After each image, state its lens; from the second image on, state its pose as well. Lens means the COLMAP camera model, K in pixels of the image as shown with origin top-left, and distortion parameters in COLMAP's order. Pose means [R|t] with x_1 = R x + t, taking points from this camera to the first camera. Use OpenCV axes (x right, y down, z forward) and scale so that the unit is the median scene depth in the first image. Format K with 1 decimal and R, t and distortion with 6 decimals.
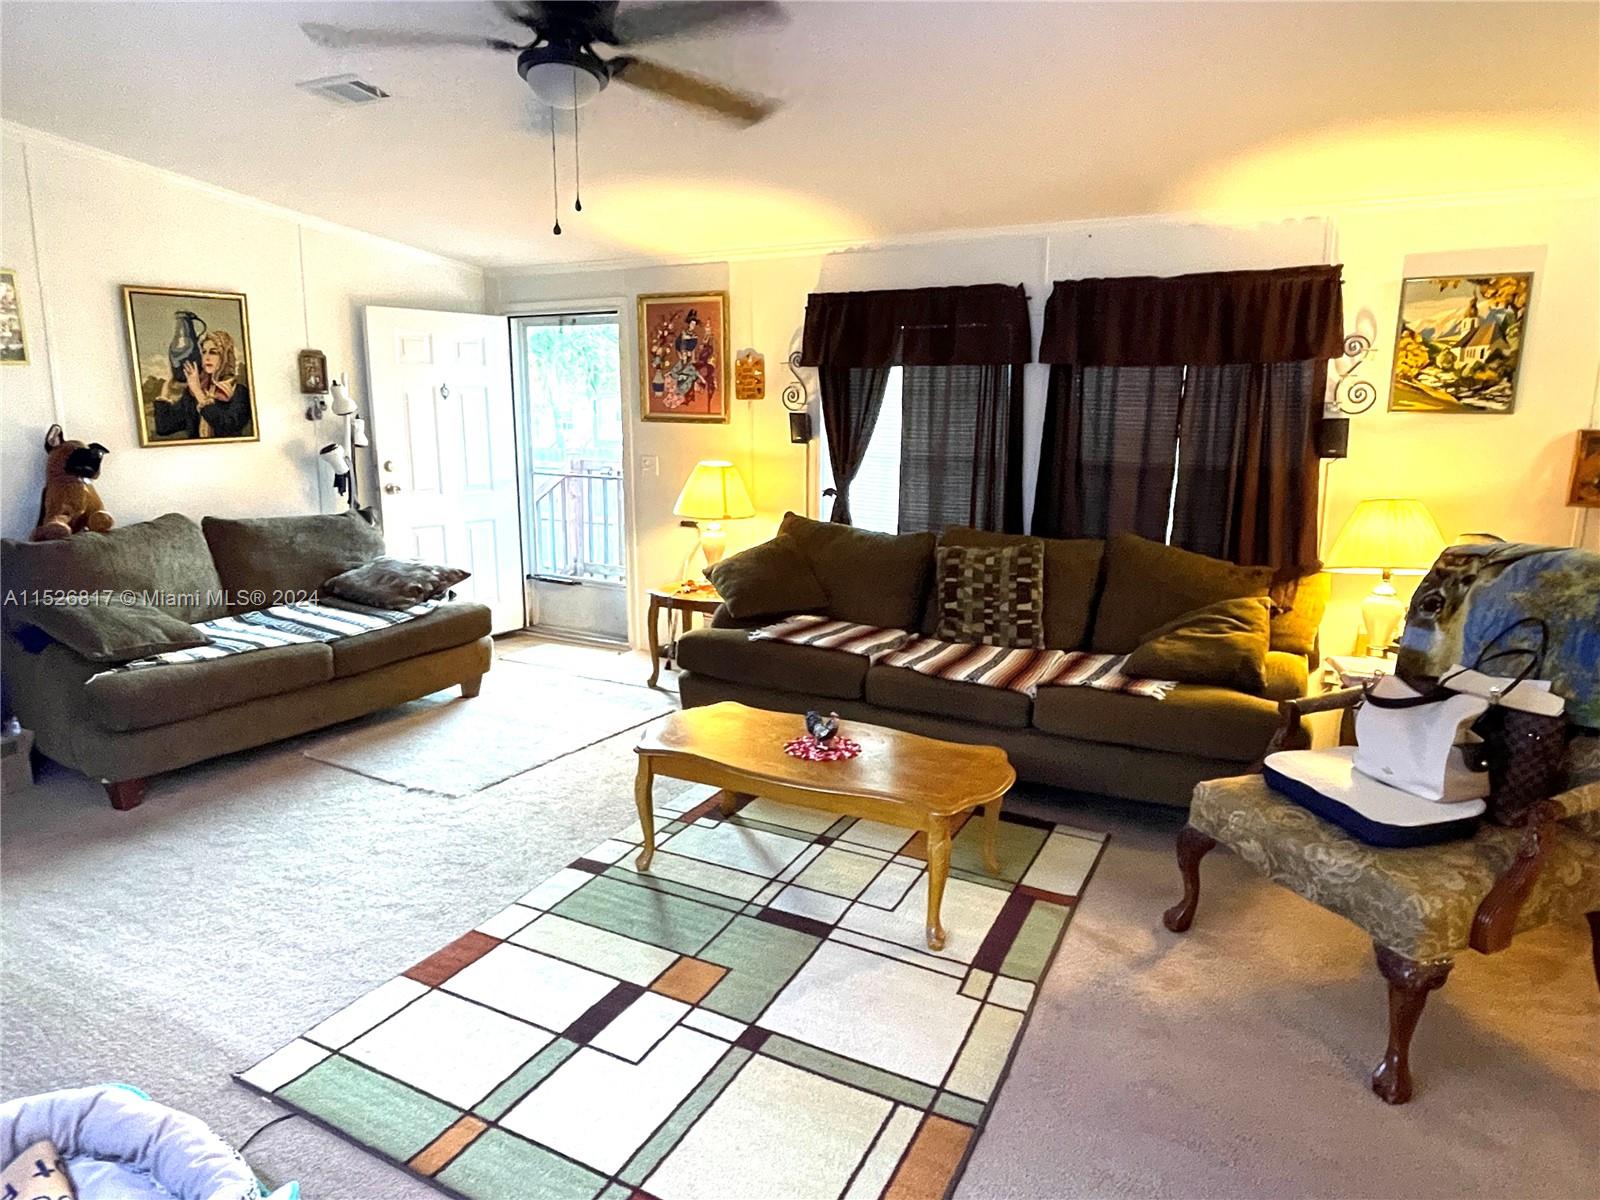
lens RADIAL K [[984.2, 0, 794.2], [0, 984.2, 598.6], [0, 0, 1]] dist [0.003545, -0.003447]
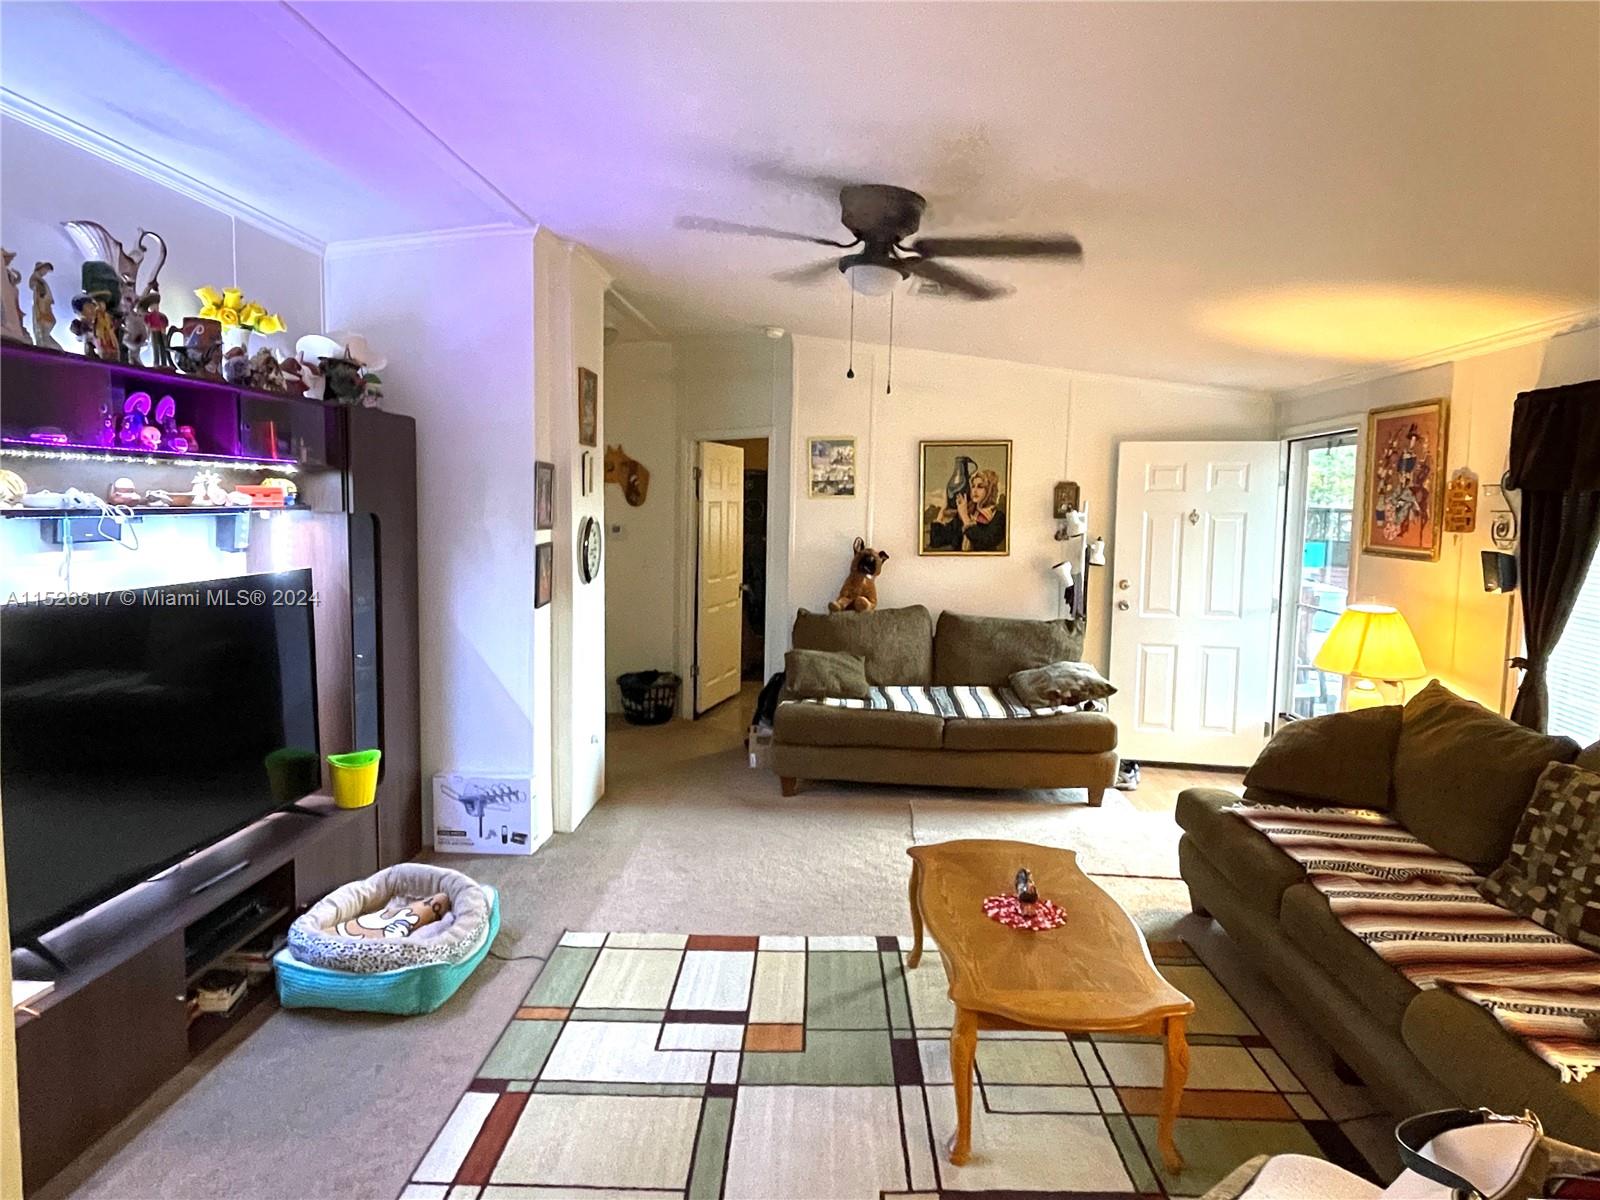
lens RADIAL K [[984.2, 0, 800.3], [0, 984.2, 597.9], [0, 0, 1]] dist [0.003545, -0.003447]
pose [[0.445292, 0.083961, -0.891440, 0.469119], [-0.189235, 0.981930, -0.002043, -0.059168], [0.875160, 0.169601, 0.453134, 0.233745]]
